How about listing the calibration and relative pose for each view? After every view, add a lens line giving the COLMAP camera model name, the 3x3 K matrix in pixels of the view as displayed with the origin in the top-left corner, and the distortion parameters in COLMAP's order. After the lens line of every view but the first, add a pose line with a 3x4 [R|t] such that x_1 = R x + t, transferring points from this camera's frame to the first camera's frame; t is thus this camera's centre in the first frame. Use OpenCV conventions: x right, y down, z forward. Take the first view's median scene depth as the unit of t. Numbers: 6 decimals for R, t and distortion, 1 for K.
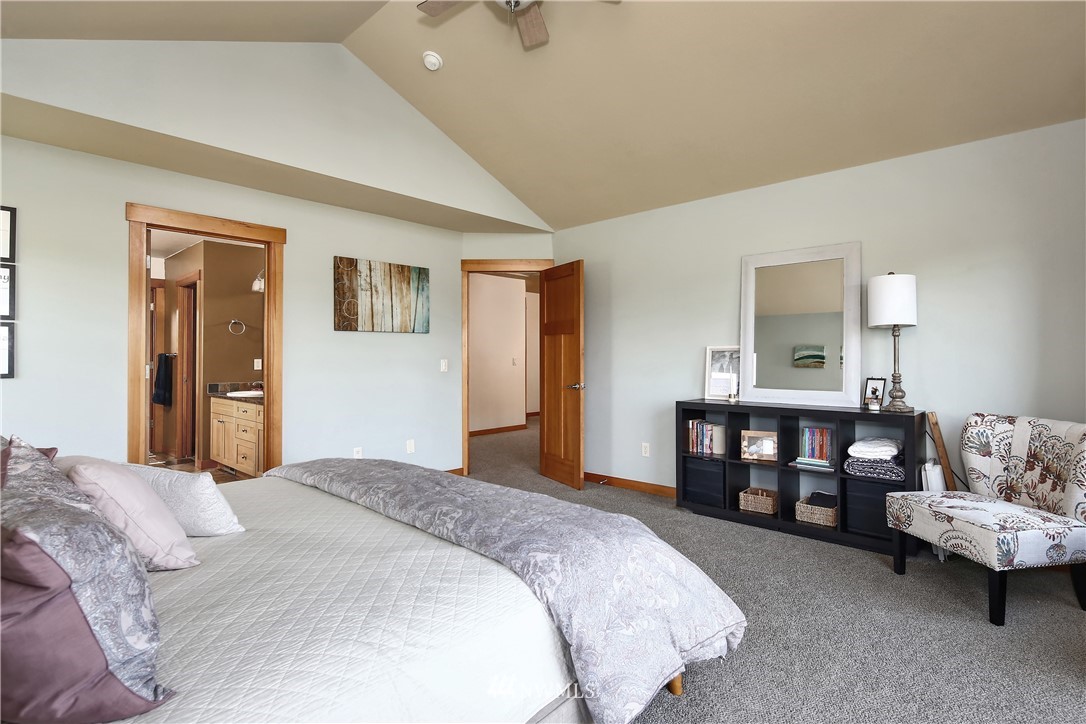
lens RADIAL K [[530.7, 0, 544.5], [0, 530.7, 359.1], [0, 0, 1]] dist [0.002906, -0.001854]
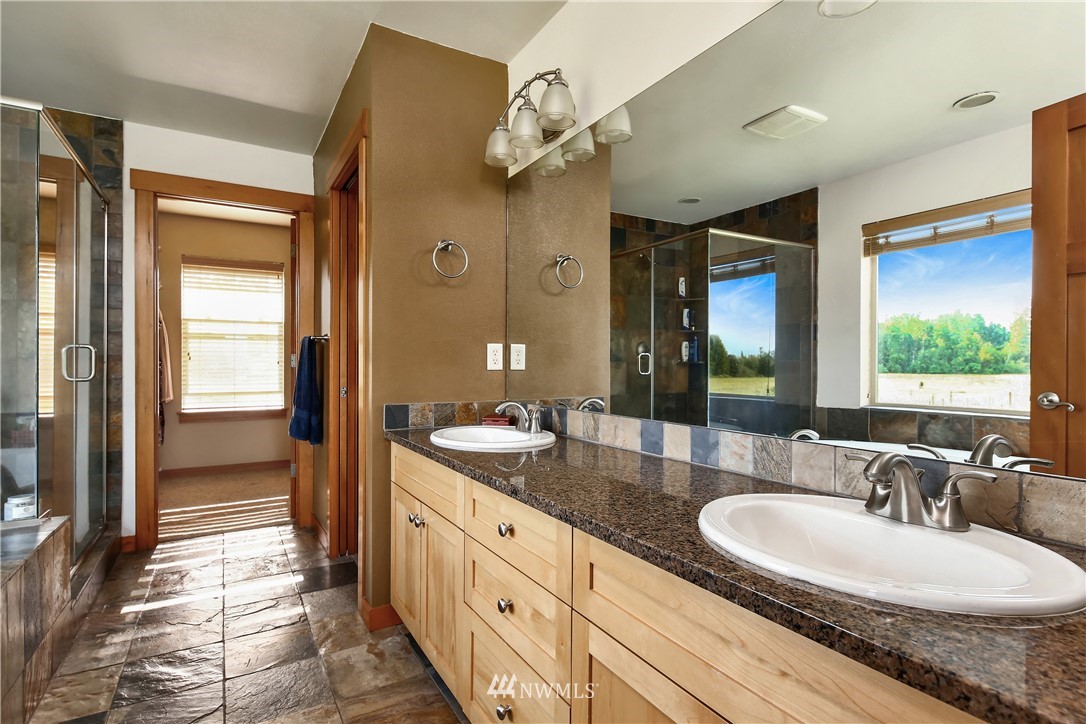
lens RADIAL K [[530.7, 0, 540.7], [0, 530.7, 364.0], [0, 0, 1]] dist [0.002906, -0.001854]
pose [[0.958256, -0.002624, -0.285900, -0.403711], [0.004302, 0.999977, 0.005242, 0.014557], [0.285880, -0.006253, 0.958245, 0.645544]]
